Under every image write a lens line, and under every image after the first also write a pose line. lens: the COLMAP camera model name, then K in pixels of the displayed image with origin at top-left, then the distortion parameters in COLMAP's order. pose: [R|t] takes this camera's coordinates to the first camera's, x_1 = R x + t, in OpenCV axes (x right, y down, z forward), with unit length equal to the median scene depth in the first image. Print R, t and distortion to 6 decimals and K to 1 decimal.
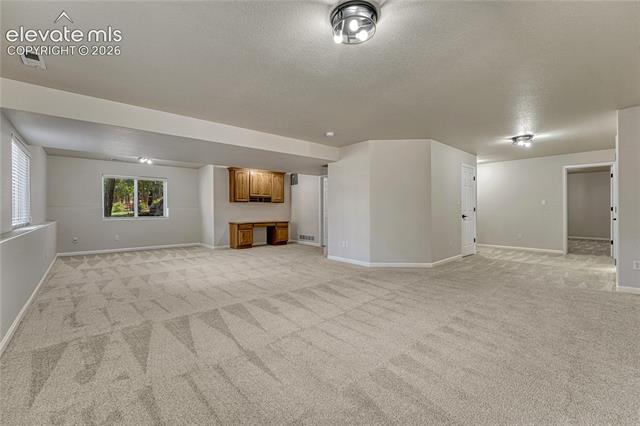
lens RADIAL K [[270.8, 0, 320.0], [0, 270.8, 213.0], [0, 0, 1]] dist [-0.001339, -0.000300]
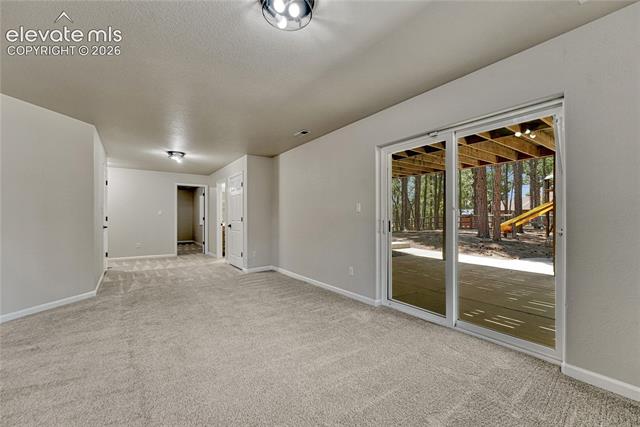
lens RADIAL K [[270.8, 0, 320.0], [0, 270.8, 213.5], [0, 0, 1]] dist [-0.000209, -0.000008]
pose [[0.109313, 0.022769, 0.993747, -0.217587], [0.008687, 0.999678, -0.023860, -0.003067], [-0.993969, 0.011241, 0.109080, 0.244077]]
